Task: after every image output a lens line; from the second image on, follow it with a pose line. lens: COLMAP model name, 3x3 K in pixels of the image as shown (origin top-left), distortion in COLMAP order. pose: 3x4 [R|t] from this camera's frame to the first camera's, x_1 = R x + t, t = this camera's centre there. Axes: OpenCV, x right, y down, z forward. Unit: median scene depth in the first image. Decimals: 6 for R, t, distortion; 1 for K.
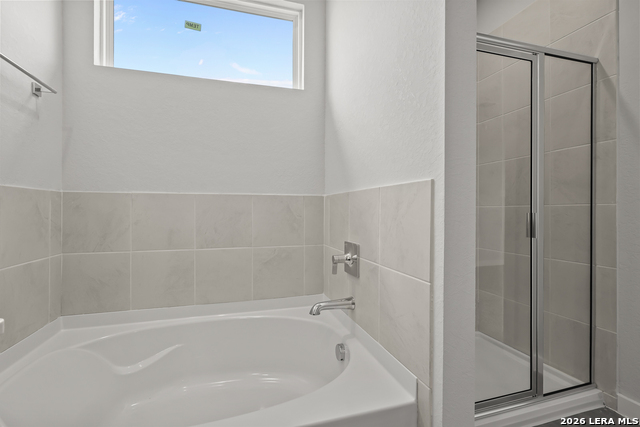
lens RADIAL K [[295.8, 0, 316.1], [0, 295.8, 208.4], [0, 0, 1]] dist [-0.004303, 0.001799]
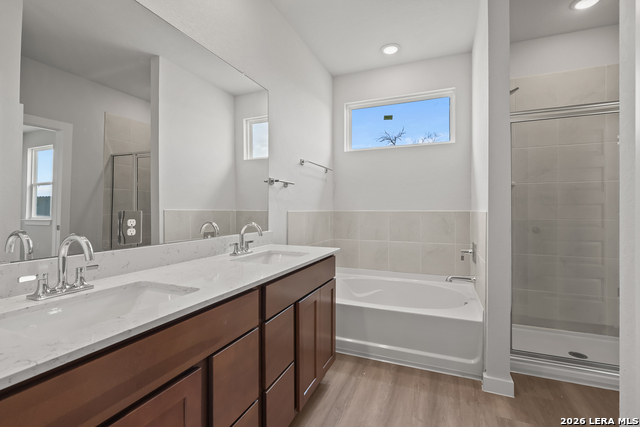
lens RADIAL K [[295.8, 0, 317.7], [0, 295.8, 209.3], [0, 0, 1]] dist [-0.004303, 0.001799]
pose [[0.769506, -0.001349, -0.638638, 0.428158], [0.003766, 0.999990, 0.002425, -0.066902], [0.638628, -0.004271, 0.769503, -0.706927]]
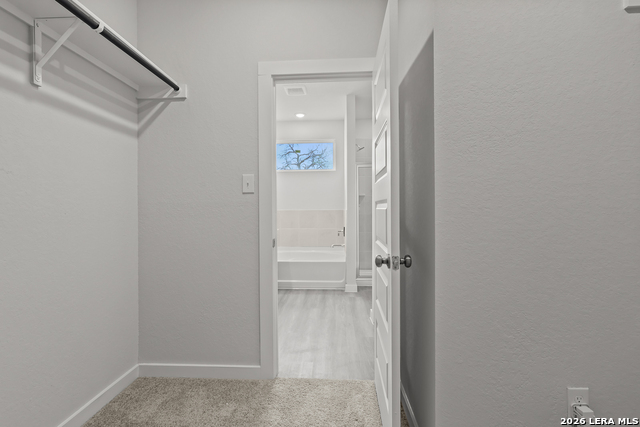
lens RADIAL K [[295.8, 0, 319.6], [0, 295.8, 212.0], [0, 0, 1]] dist [-0.004303, 0.001799]
pose [[0.940950, -0.003396, -0.338528, 0.811796], [0.006816, 0.999937, 0.008914, -0.054604], [0.338476, -0.010695, 0.940914, -1.773193]]
